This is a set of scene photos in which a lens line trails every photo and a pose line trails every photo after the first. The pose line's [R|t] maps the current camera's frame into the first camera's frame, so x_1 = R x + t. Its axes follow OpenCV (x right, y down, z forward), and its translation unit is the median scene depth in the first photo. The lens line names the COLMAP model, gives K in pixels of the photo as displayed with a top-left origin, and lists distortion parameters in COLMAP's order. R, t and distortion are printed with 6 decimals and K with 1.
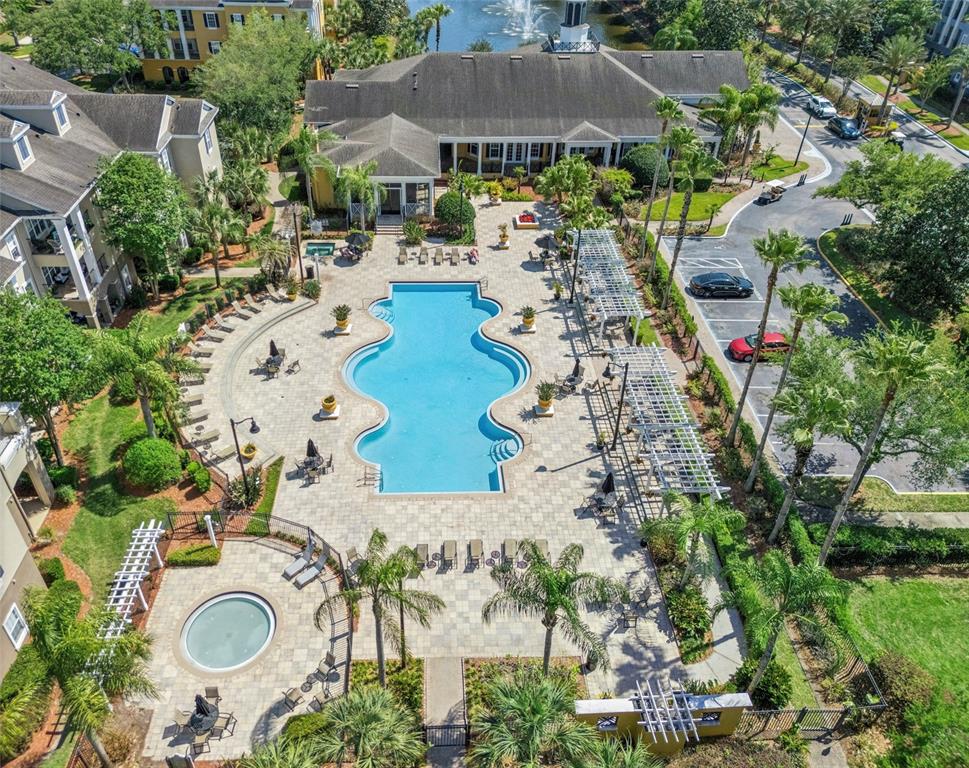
lens RADIAL K [[734.3, 0, 484.5], [0, 734.3, 384.0], [0, 0, 1]] dist [0.074820, -0.085604]
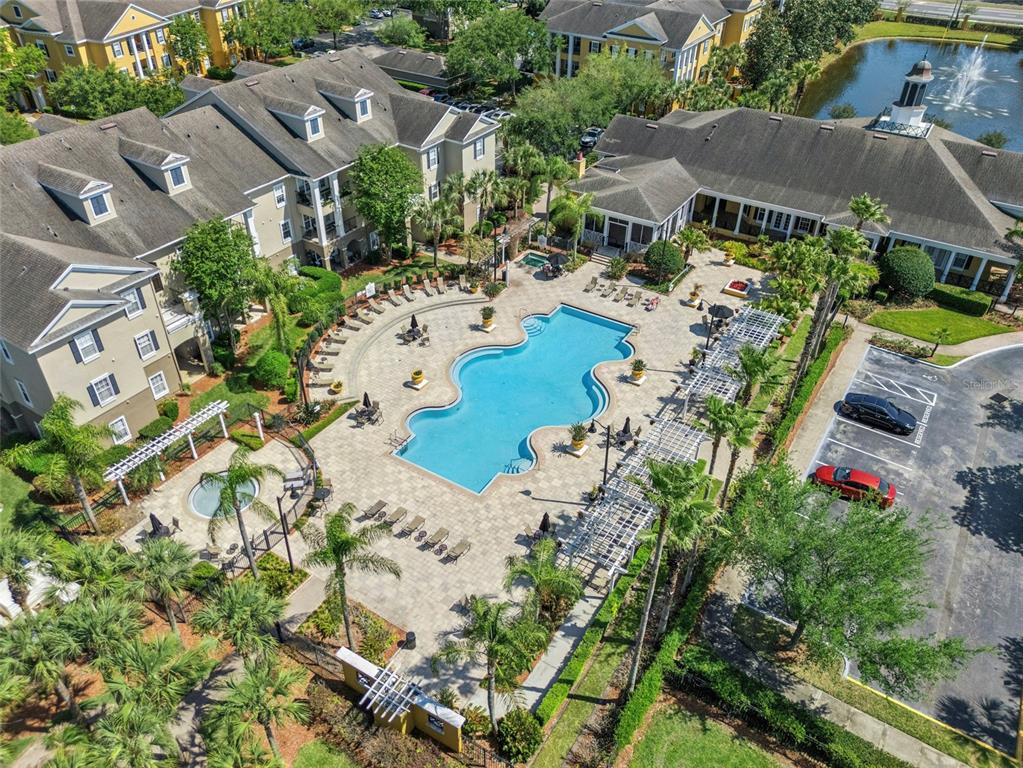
lens RADIAL K [[741.5, 0, 507.7], [0, 741.5, 382.0], [0, 0, 1]] dist [0.077911, -0.081582]
pose [[0.830826, 0.332525, -0.446268, 0.369222], [-0.347337, 0.936350, 0.051052, -0.063051], [0.434839, 0.112590, 0.893442, -0.005830]]
